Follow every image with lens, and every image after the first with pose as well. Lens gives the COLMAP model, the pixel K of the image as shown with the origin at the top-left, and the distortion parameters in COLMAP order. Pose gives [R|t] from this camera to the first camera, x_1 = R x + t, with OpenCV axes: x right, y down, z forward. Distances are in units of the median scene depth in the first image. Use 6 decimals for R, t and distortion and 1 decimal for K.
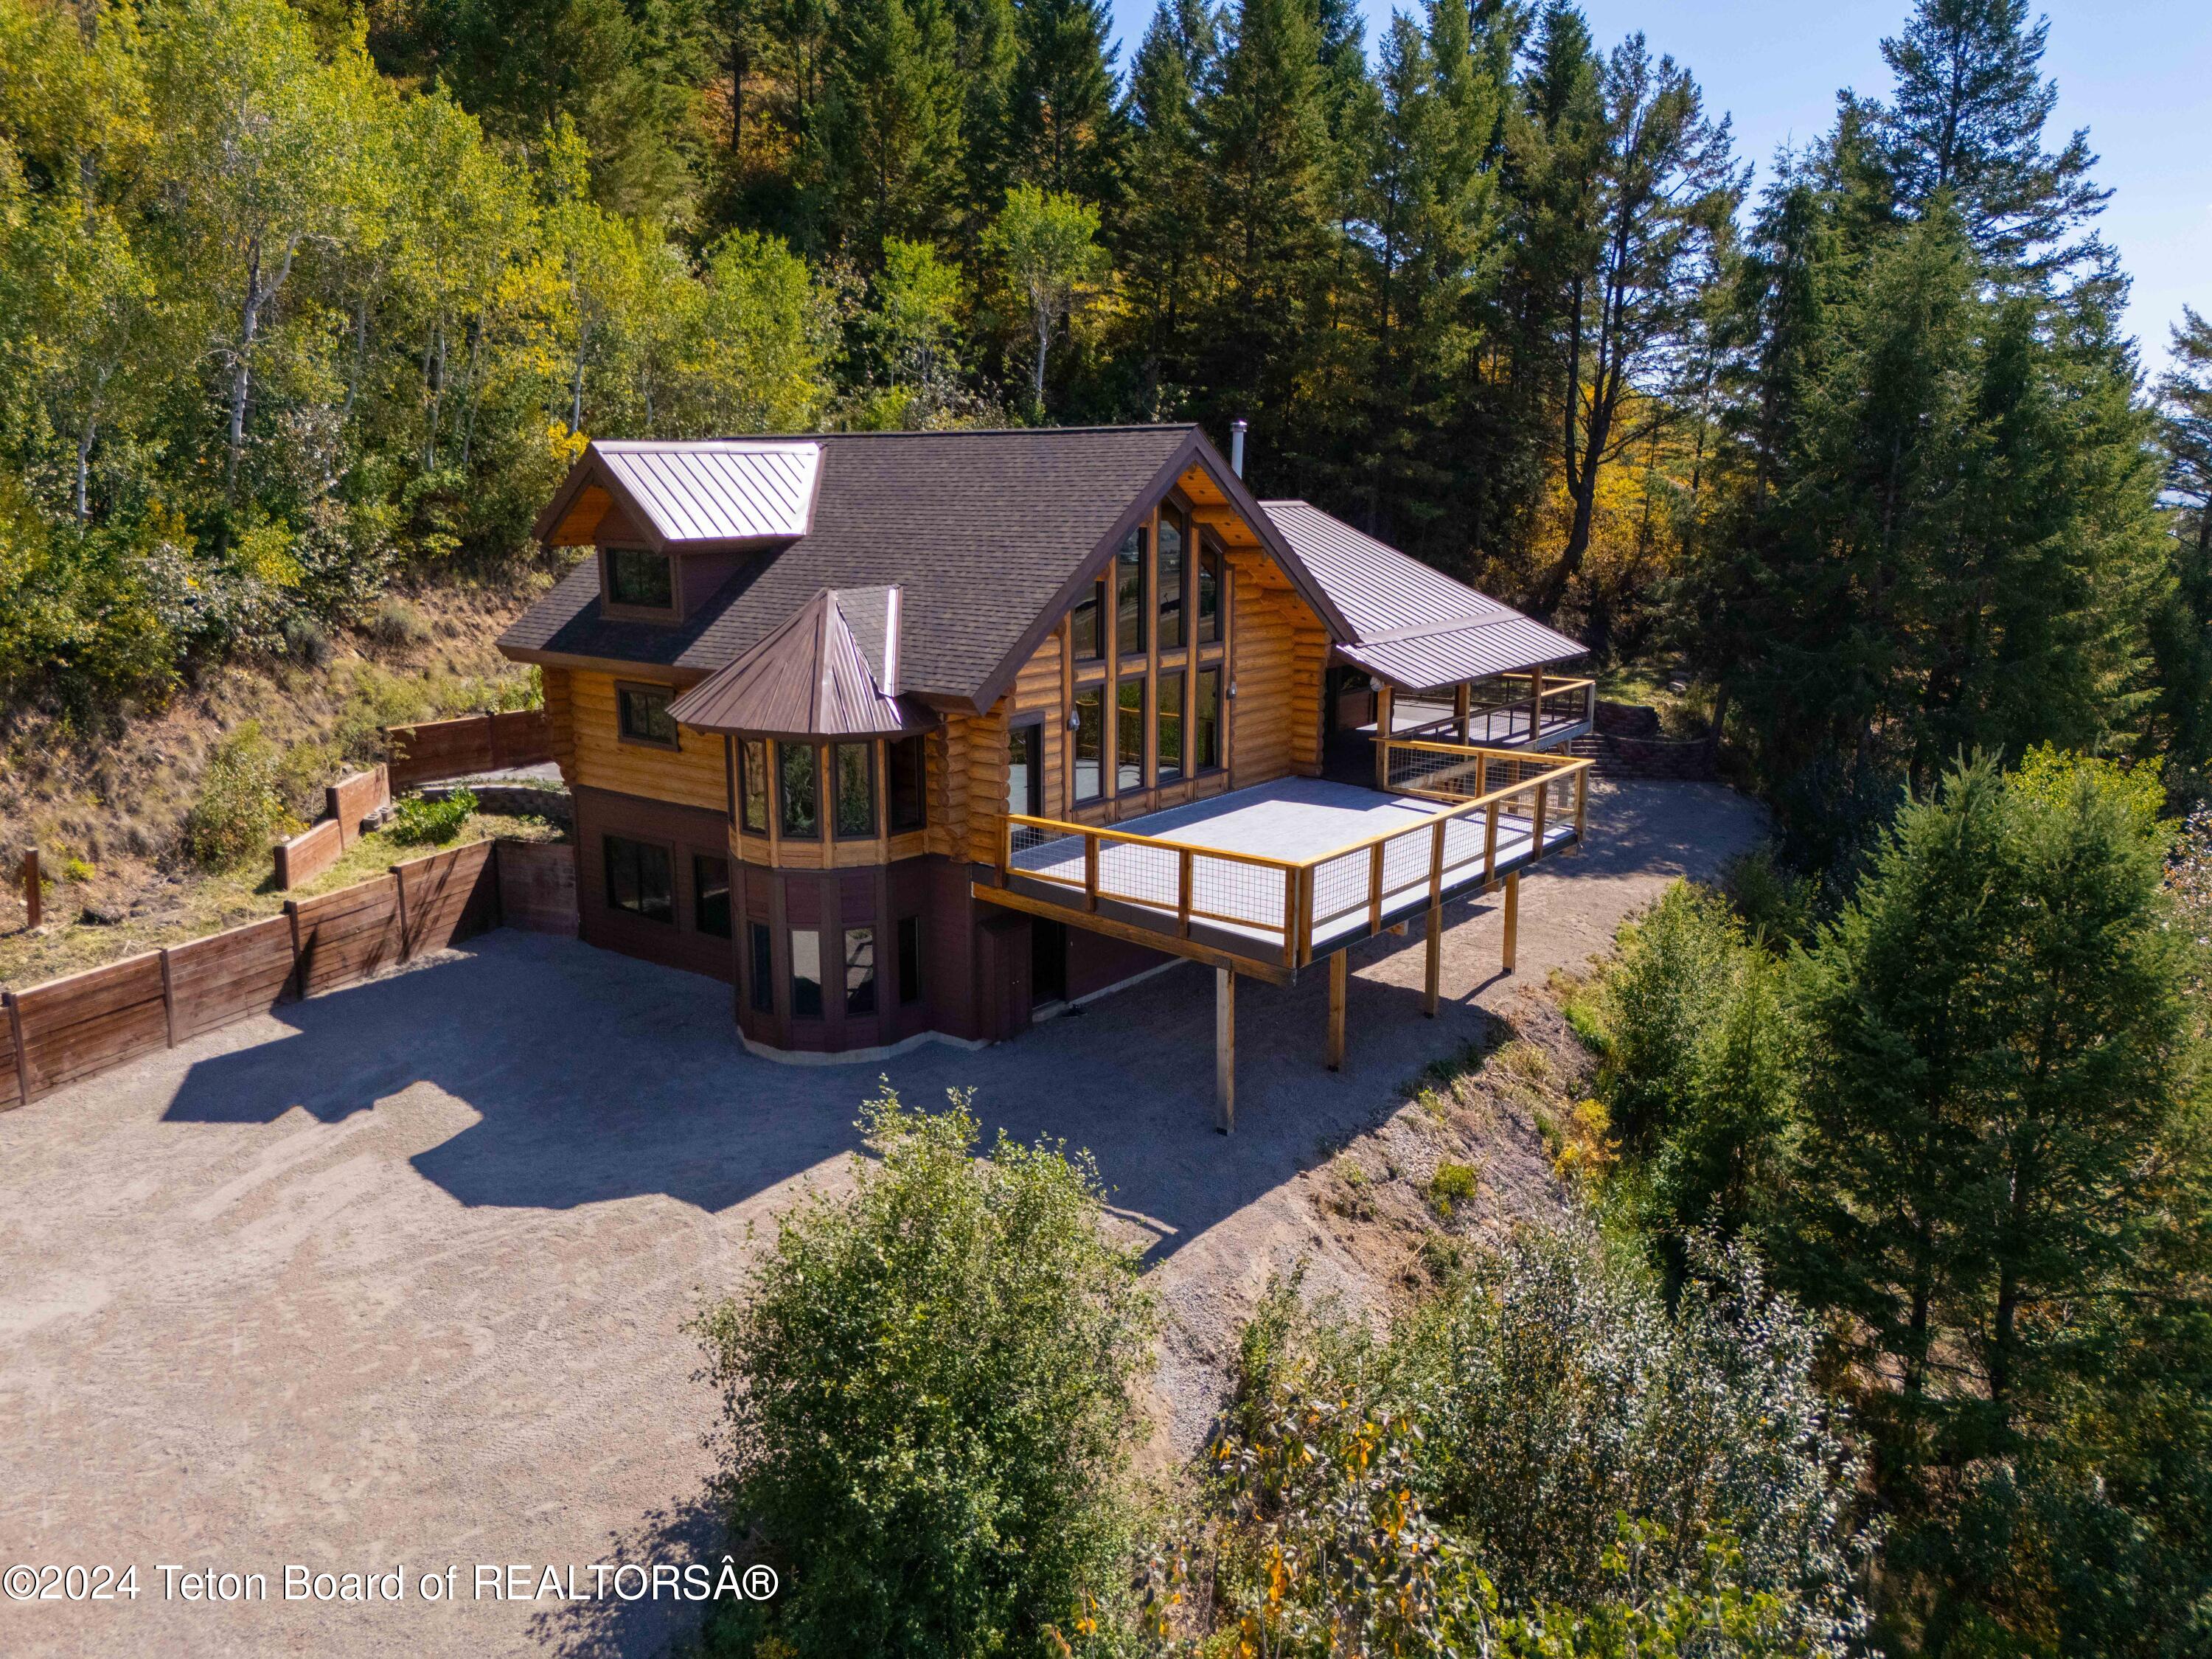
lens RADIAL K [[1672.4, 0, 1116.7], [0, 1672.4, 826.7], [0, 0, 1]] dist [0.059873, -0.058034]
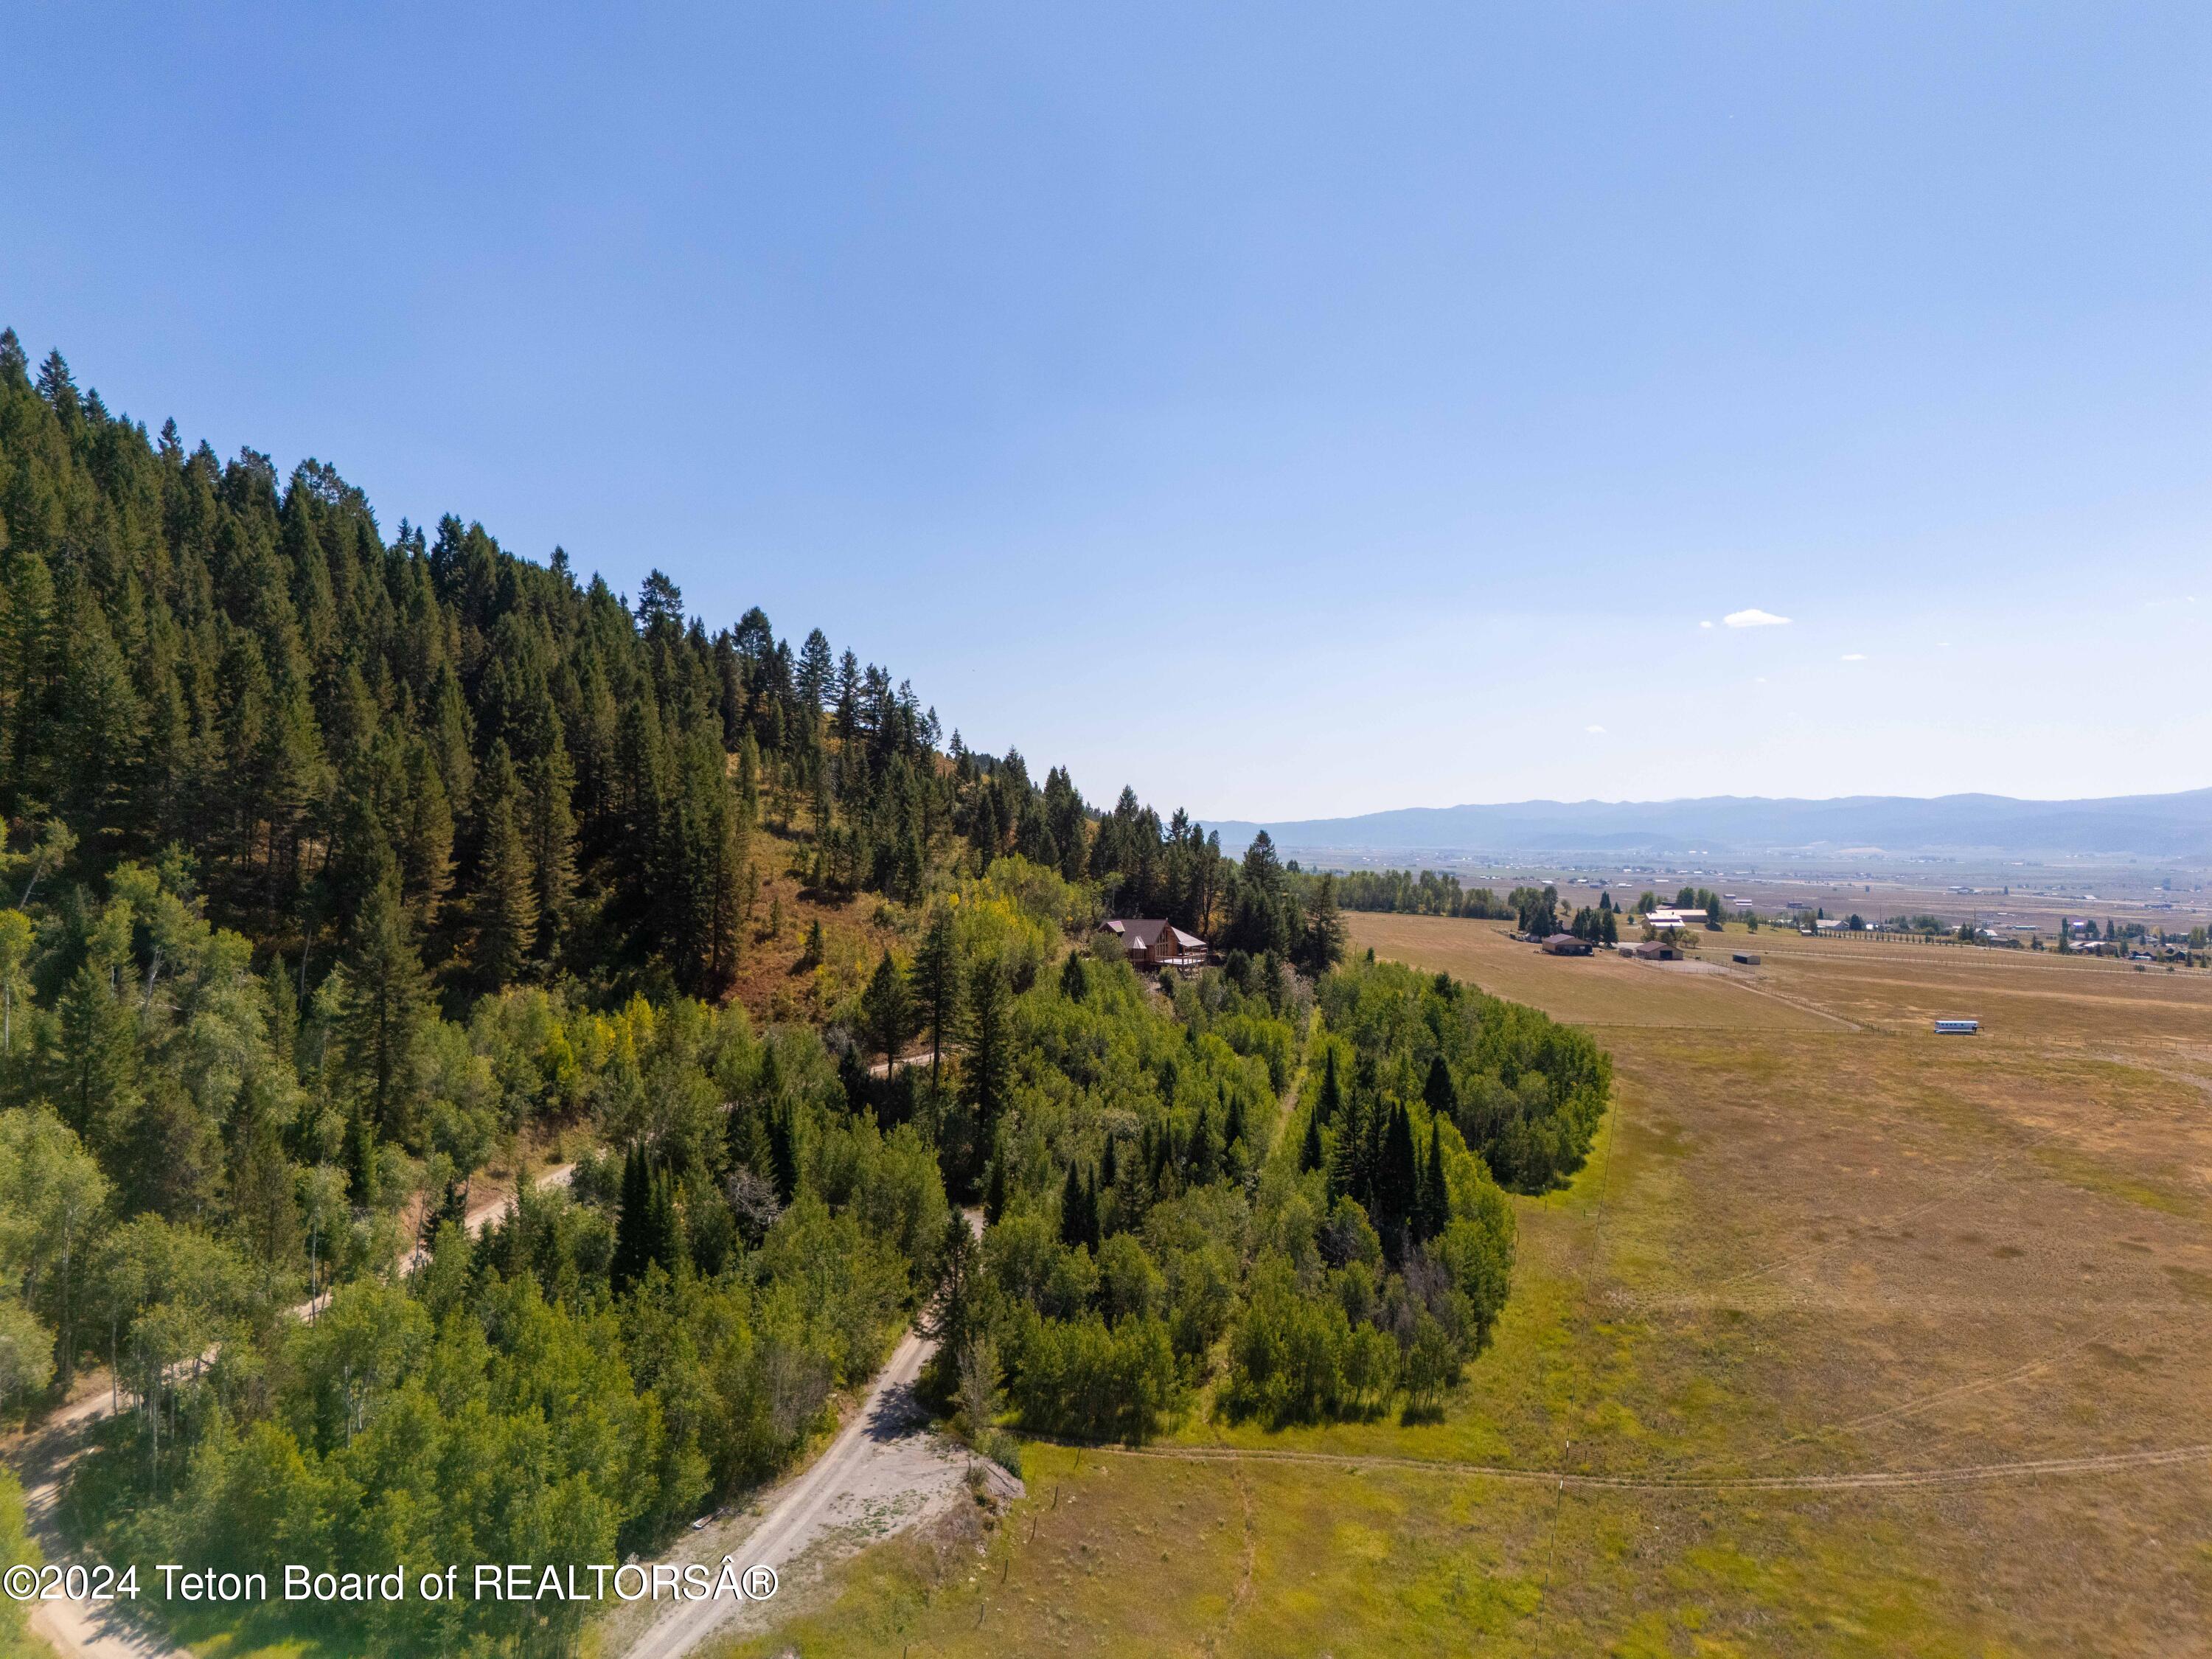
lens RADIAL K [[1672.4, 0, 1116.7], [0, 1672.4, 826.7], [0, 0, 1]] dist [0.059873, -0.058034]
pose [[0.981163, -0.008849, 0.192978, -1.927395], [0.049239, 0.977413, -0.205523, 1.117197], [-0.186801, 0.211154, 0.959437, -7.716028]]
